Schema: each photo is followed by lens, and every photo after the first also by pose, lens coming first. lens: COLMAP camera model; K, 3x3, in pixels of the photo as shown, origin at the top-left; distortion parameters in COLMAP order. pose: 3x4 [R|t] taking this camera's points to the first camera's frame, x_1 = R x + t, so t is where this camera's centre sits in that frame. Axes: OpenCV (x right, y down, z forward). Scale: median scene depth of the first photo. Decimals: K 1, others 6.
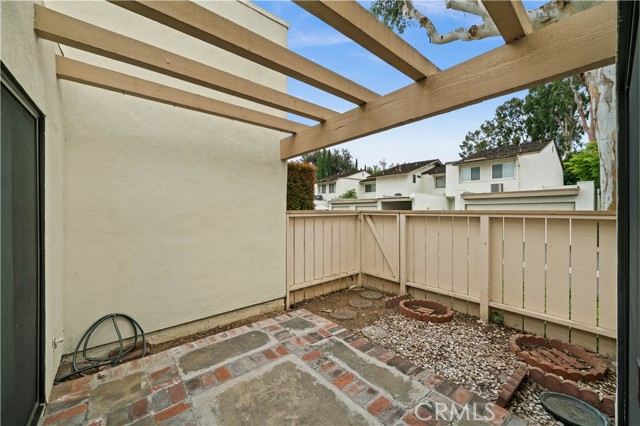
lens RADIAL K [[241.8, 0, 319.5], [0, 241.8, 210.8], [0, 0, 1]] dist [-0.001037, 0.000006]
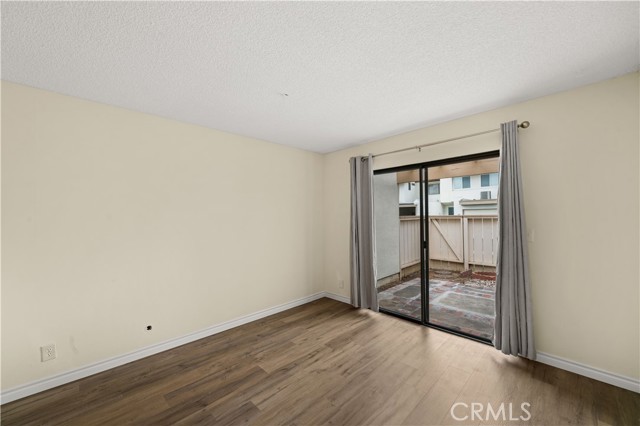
lens RADIAL K [[249.4, 0, 320.3], [0, 249.4, 214.8], [0, 0, 1]] dist [0.000820, -0.000083]
pose [[0.995293, -0.011820, 0.096190, -0.715133], [0.012604, 0.999892, -0.007545, -0.002514], [-0.096091, 0.008722, 0.995334, -0.475590]]
